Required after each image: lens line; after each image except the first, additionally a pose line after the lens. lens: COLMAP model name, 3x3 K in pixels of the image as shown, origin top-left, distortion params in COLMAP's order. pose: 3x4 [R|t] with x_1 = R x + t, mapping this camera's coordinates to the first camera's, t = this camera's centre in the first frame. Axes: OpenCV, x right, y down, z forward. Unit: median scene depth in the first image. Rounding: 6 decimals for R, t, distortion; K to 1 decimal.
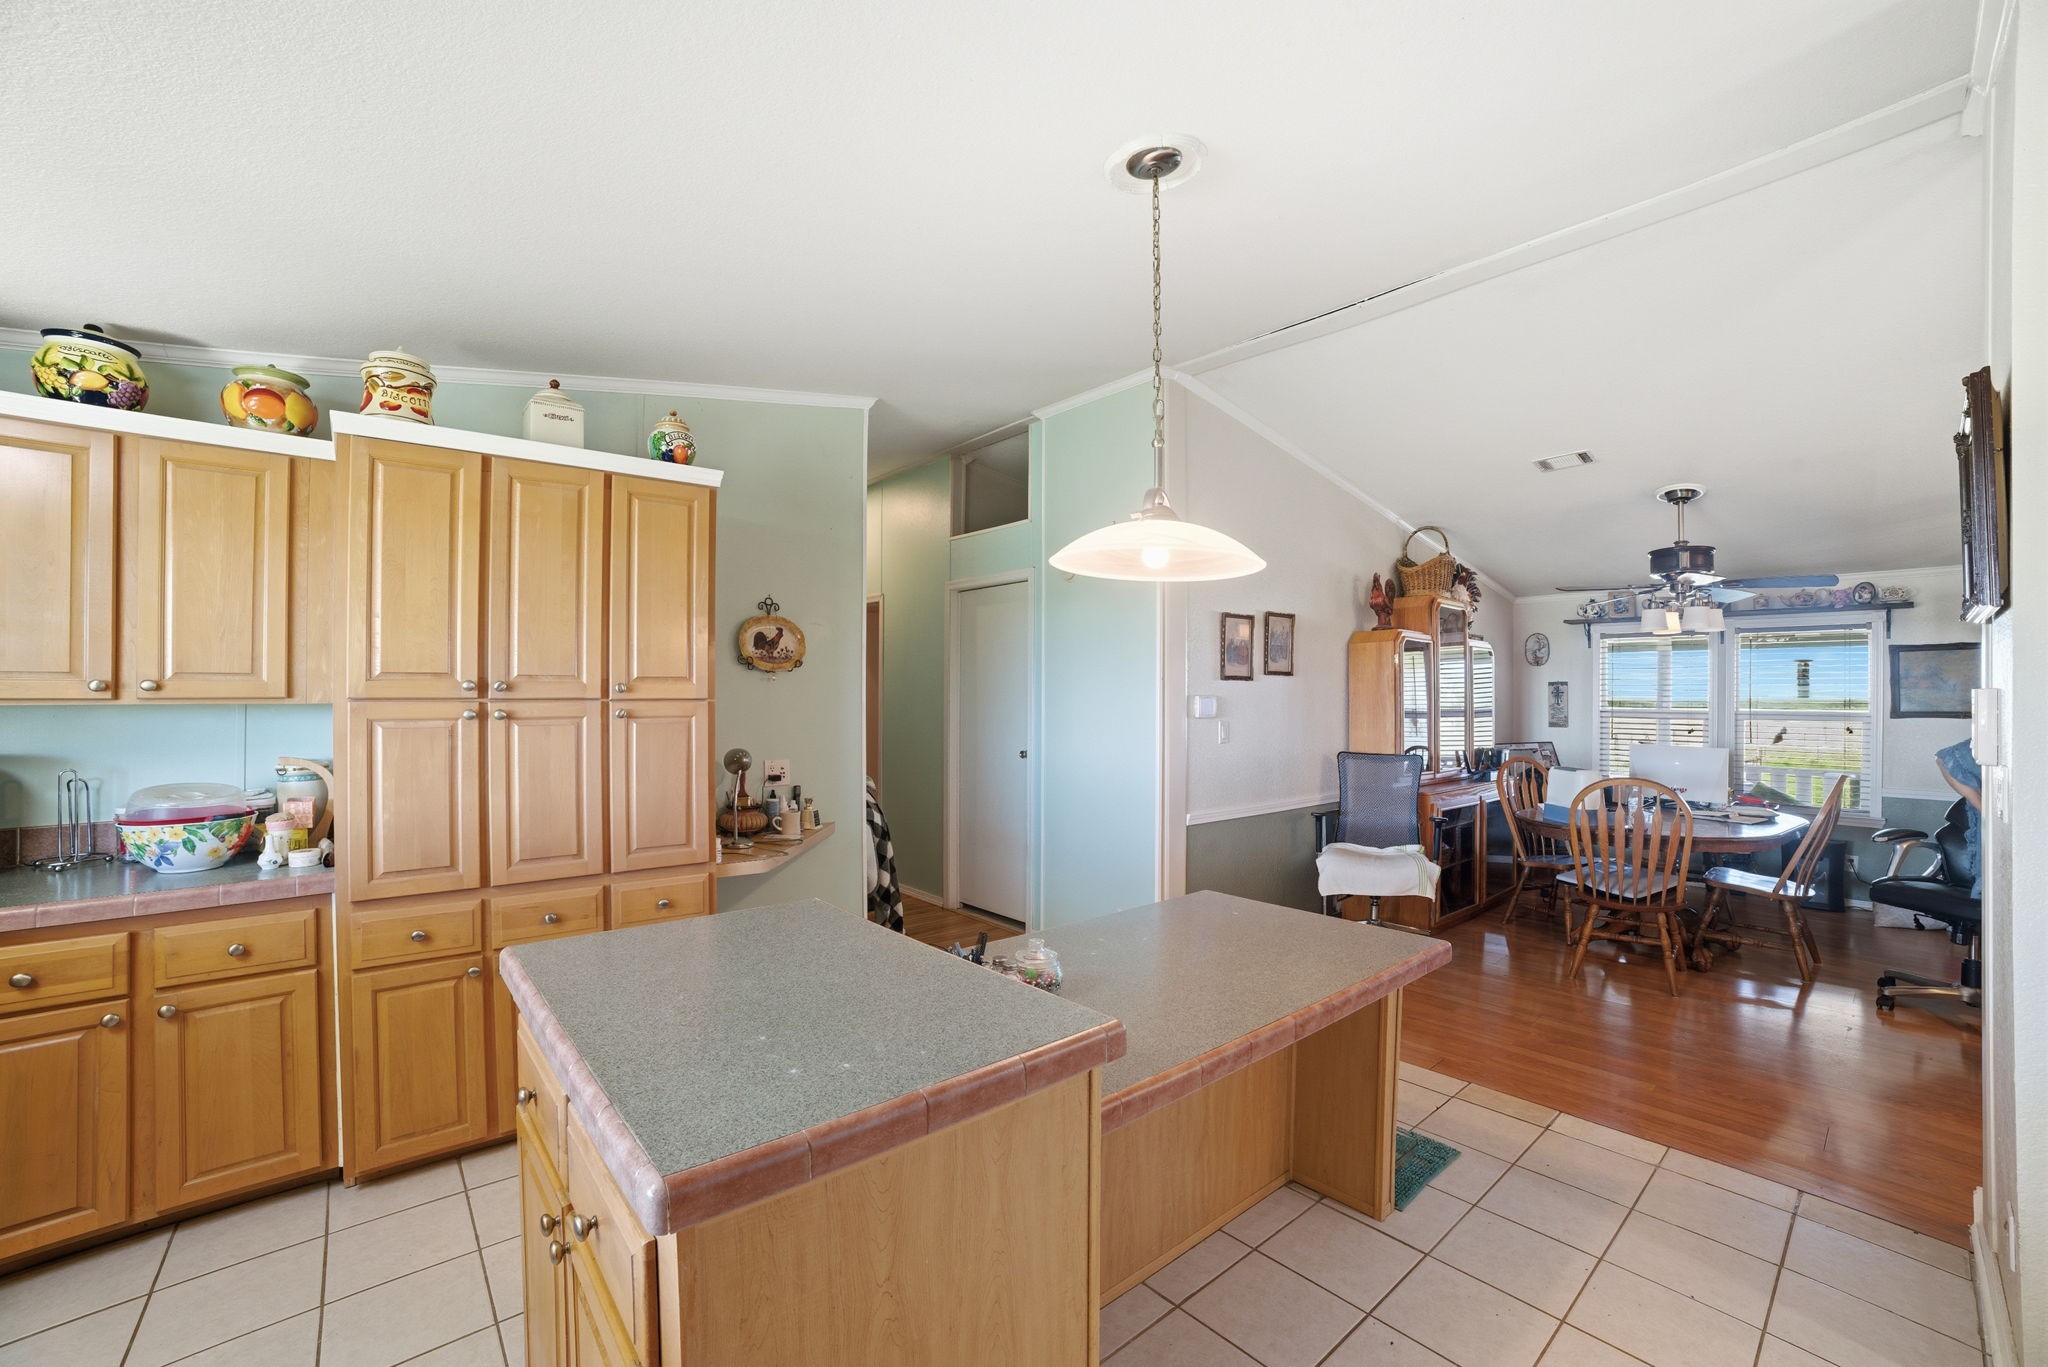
lens RADIAL K [[822.0, 0, 1026.0], [0, 822.0, 692.9], [0, 0, 1]] dist [-0.055592, 0.000052]
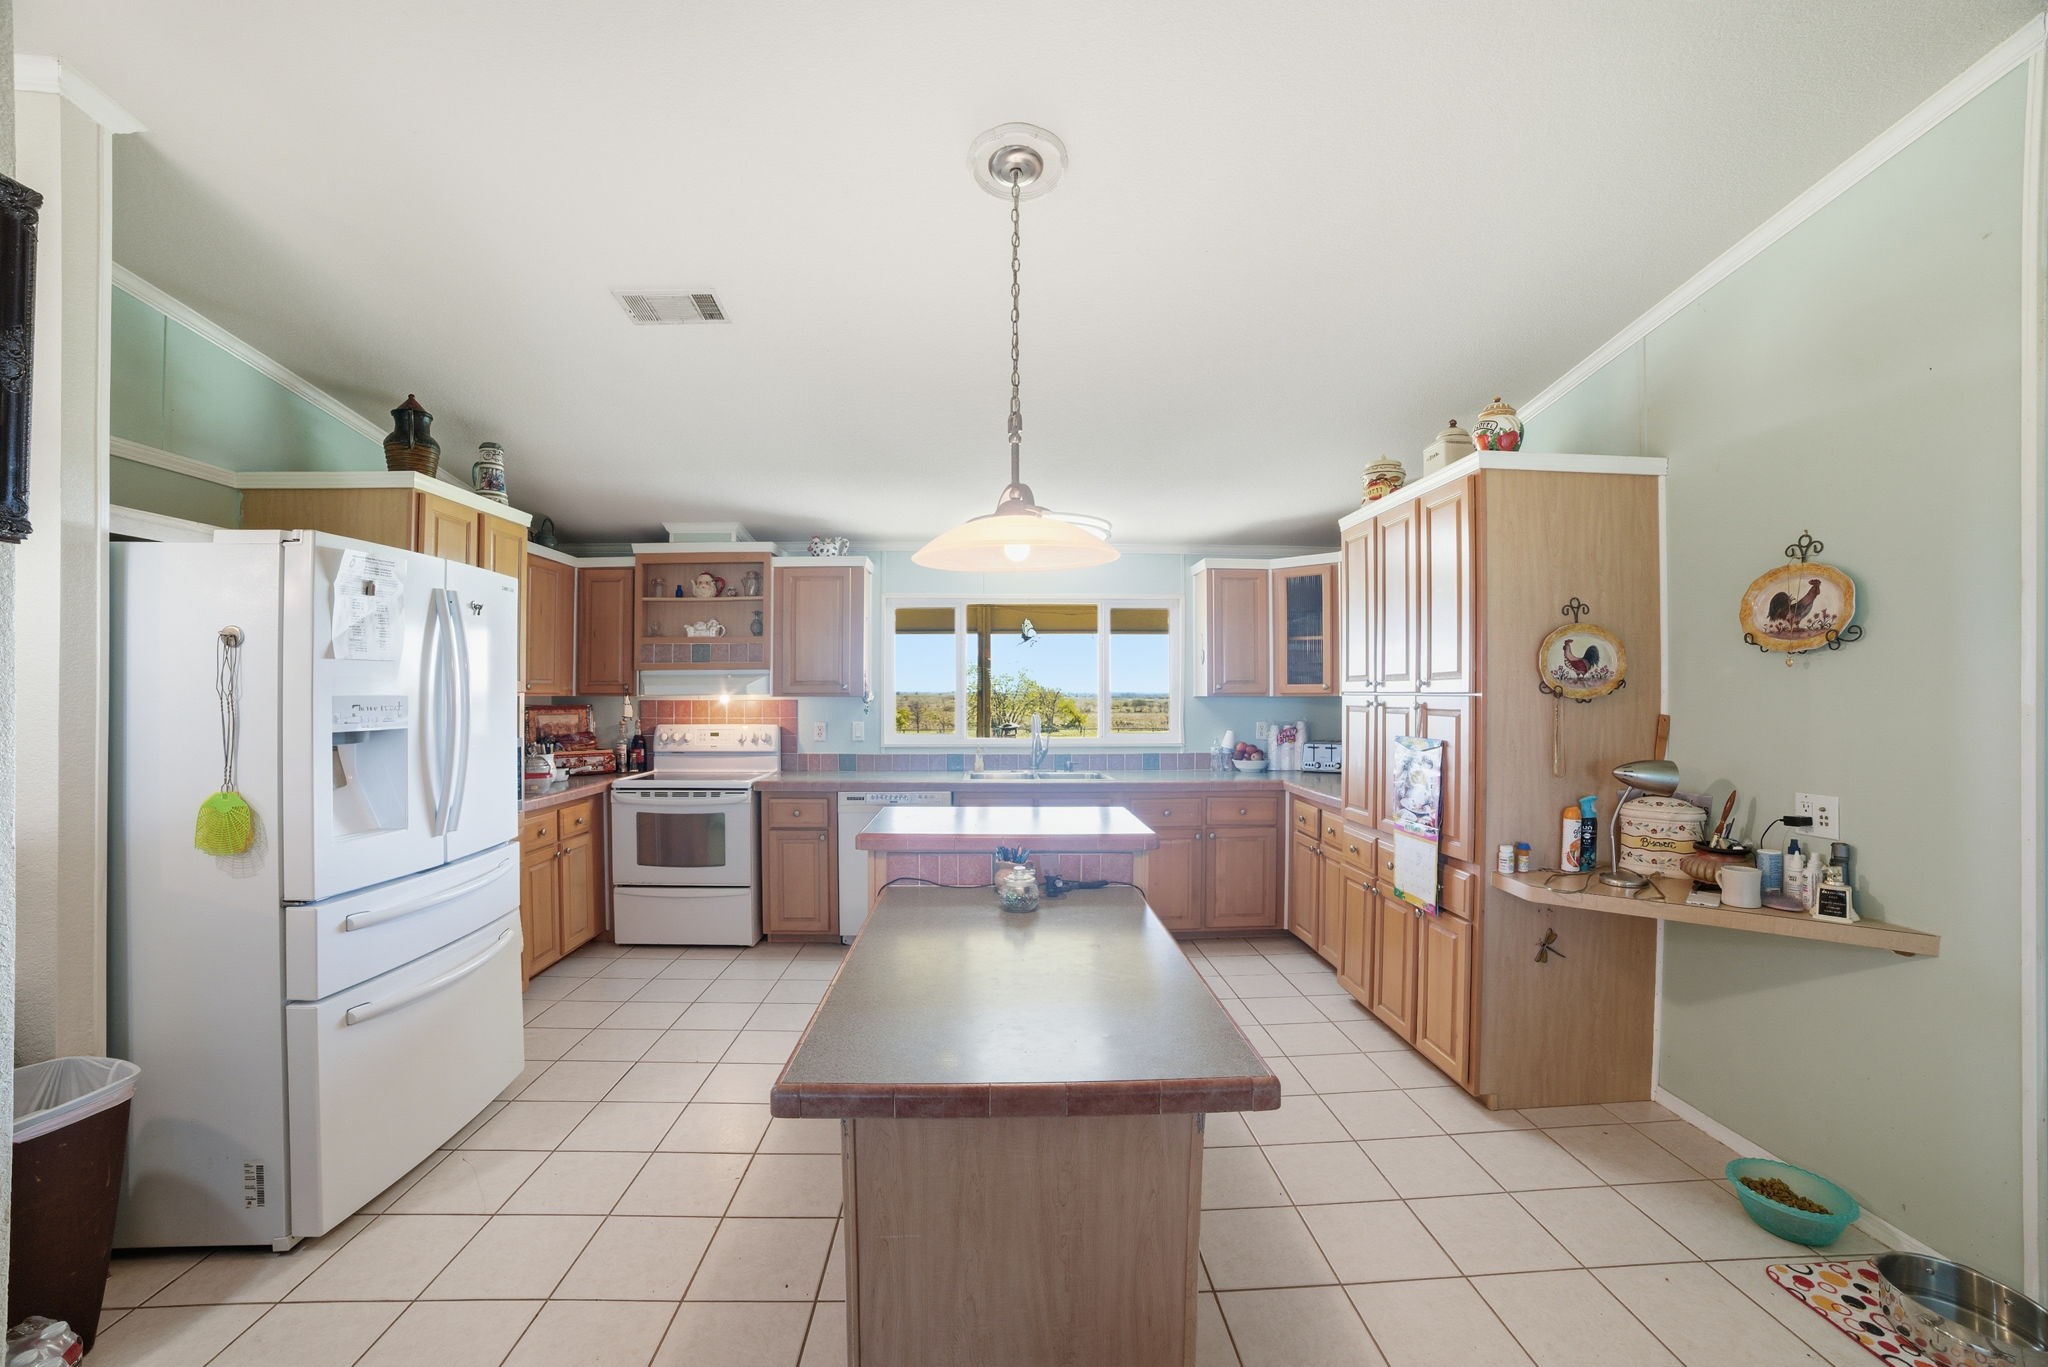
lens RADIAL K [[828.8, 0, 1019.1], [0, 828.8, 682.5], [0, 0, 1]] dist [-0.106655, 0.033983]
pose [[-0.606980, -0.005056, -0.794701, 0.530397], [0.002101, 0.999966, -0.007967, 0.000762], [0.794714, -0.006505, -0.606949, 0.889549]]
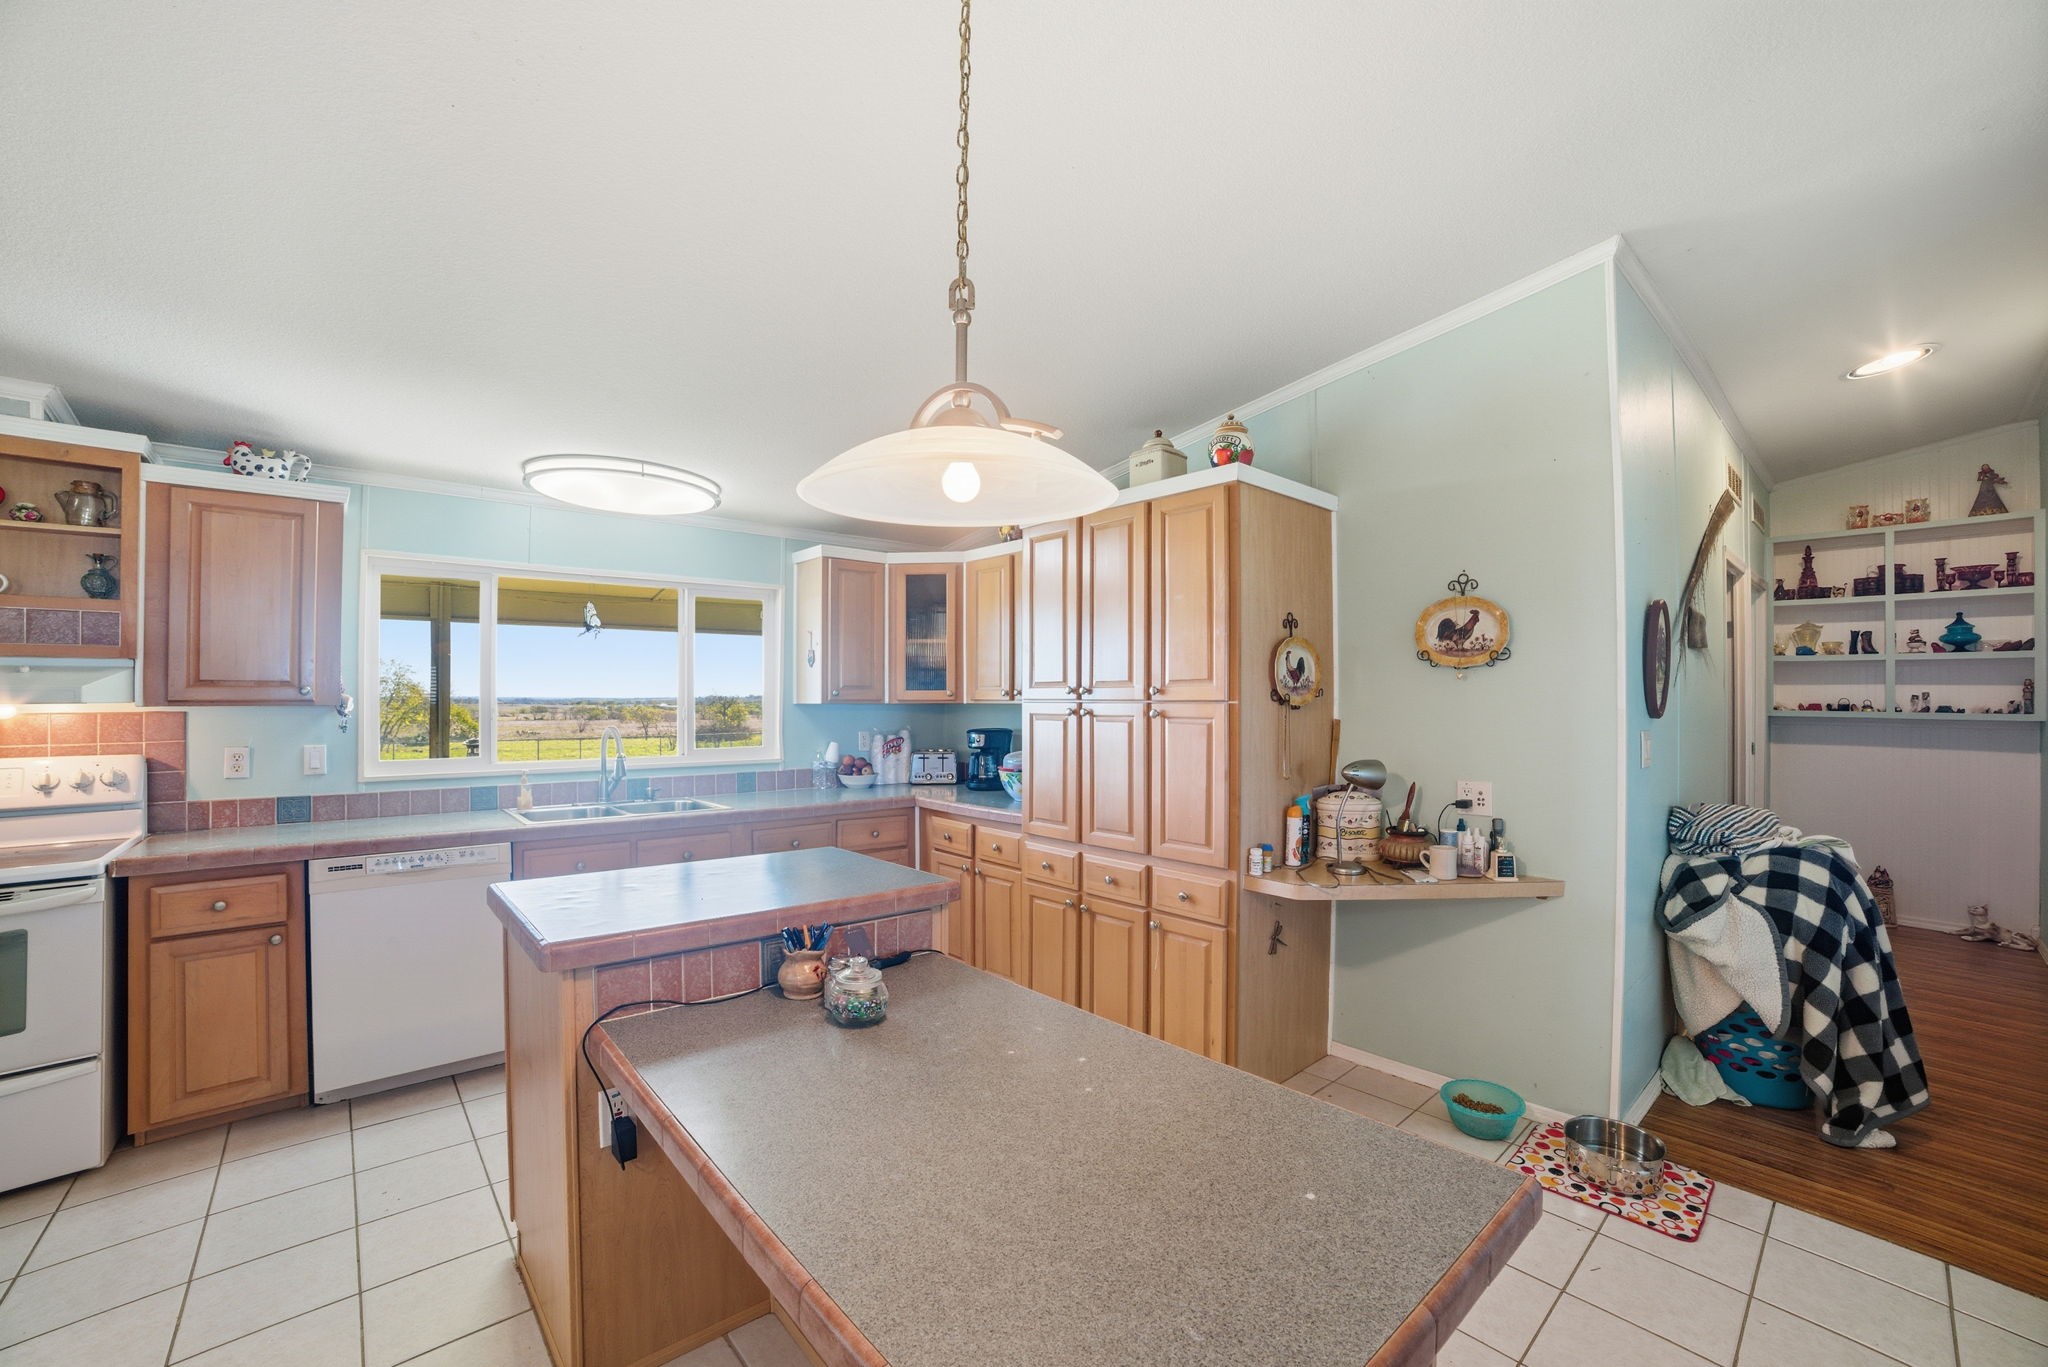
lens RADIAL K [[828.8, 0, 1019.1], [0, 828.8, 682.5], [0, 0, 1]] dist [-0.106655, 0.033983]
pose [[0.032668, -0.014336, -0.999363, 0.448910], [-0.000637, 0.999897, -0.014364, -0.000507], [0.999466, 0.001106, 0.032656, 0.555891]]
